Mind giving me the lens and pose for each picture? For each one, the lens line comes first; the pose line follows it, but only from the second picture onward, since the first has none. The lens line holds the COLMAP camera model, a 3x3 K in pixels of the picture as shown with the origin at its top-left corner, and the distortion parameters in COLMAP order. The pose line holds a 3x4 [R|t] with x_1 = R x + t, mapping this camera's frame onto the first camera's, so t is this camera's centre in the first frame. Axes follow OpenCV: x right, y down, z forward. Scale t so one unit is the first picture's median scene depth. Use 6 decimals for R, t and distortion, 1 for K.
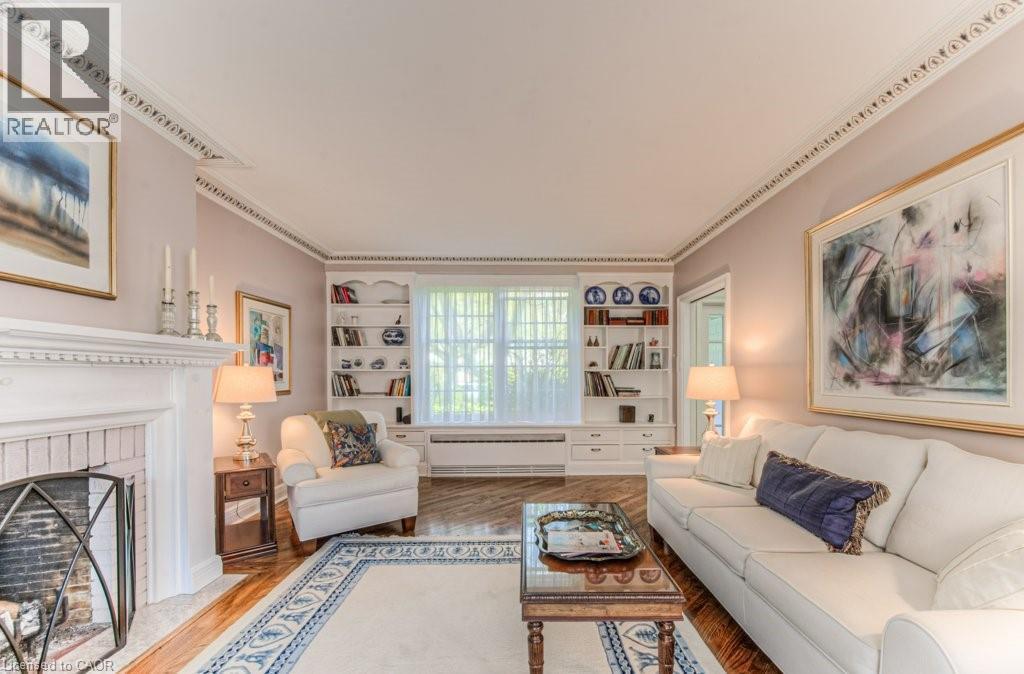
lens RADIAL K [[391.7, 0, 522.1], [0, 391.7, 379.3], [0, 0, 1]] dist [-0.003648, -0.000459]
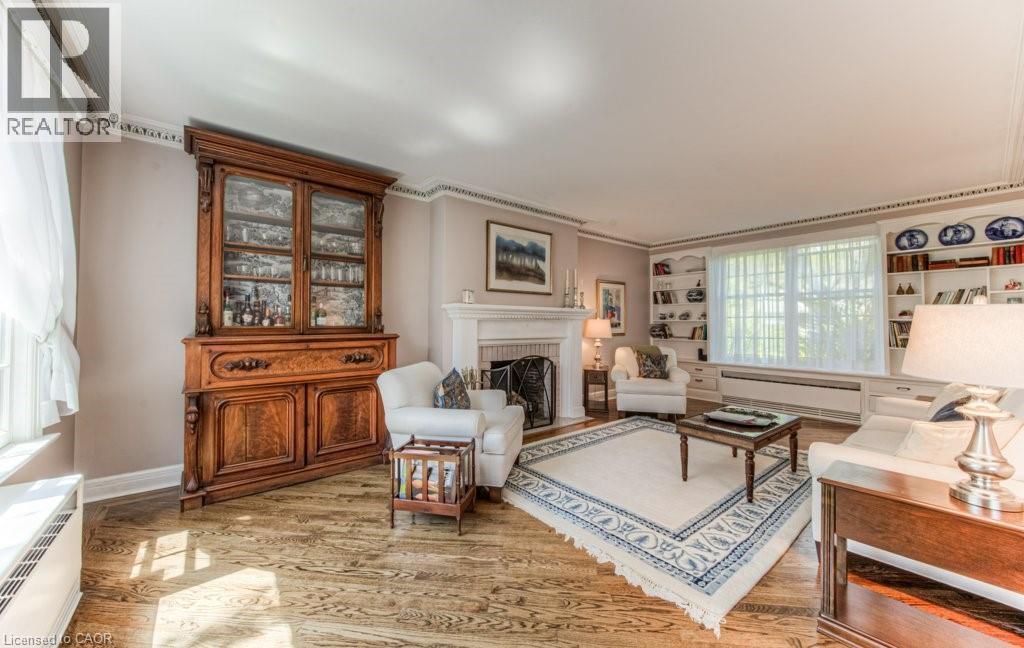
lens RADIAL K [[382.8, 0, 523.5], [0, 382.8, 316.5], [0, 0, 1]] dist [-0.007637, 0.000022]
pose [[0.636912, -0.012349, -0.770838, 0.536602], [-0.011640, 0.999604, -0.025631, 0.005839], [0.770849, 0.025298, 0.636516, -0.513144]]
